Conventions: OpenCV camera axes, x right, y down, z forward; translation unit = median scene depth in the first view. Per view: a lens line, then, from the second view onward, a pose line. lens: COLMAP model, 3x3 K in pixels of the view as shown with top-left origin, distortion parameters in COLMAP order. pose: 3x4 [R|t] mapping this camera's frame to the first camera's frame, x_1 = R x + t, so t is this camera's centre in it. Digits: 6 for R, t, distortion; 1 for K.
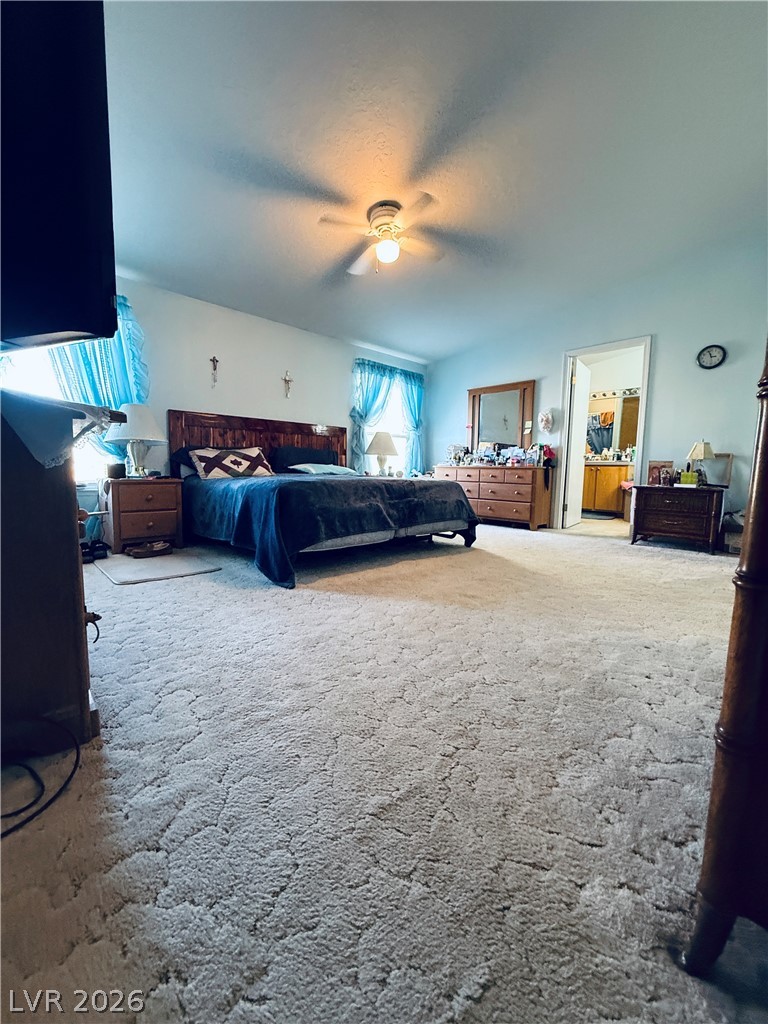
lens RADIAL K [[408.2, 0, 383.7], [0, 408.2, 509.2], [0, 0, 1]] dist [-0.001218, 0.000512]
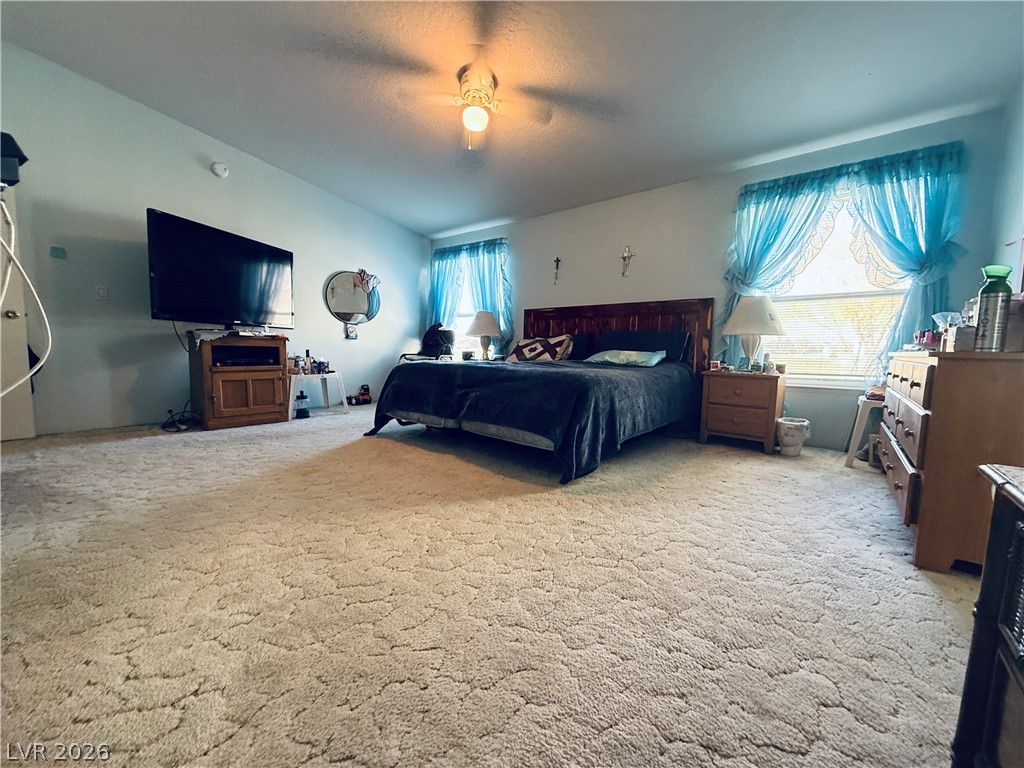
lens RADIAL K [[408.2, 0, 510.7], [0, 408.2, 385.5], [0, 0, 1]] dist [-0.001218, 0.000512]
pose [[0.122856, 0.077944, -0.989359, 0.633016], [-0.107530, 0.992087, 0.064807, -0.067404], [0.986582, 0.098424, 0.130265, 0.659613]]
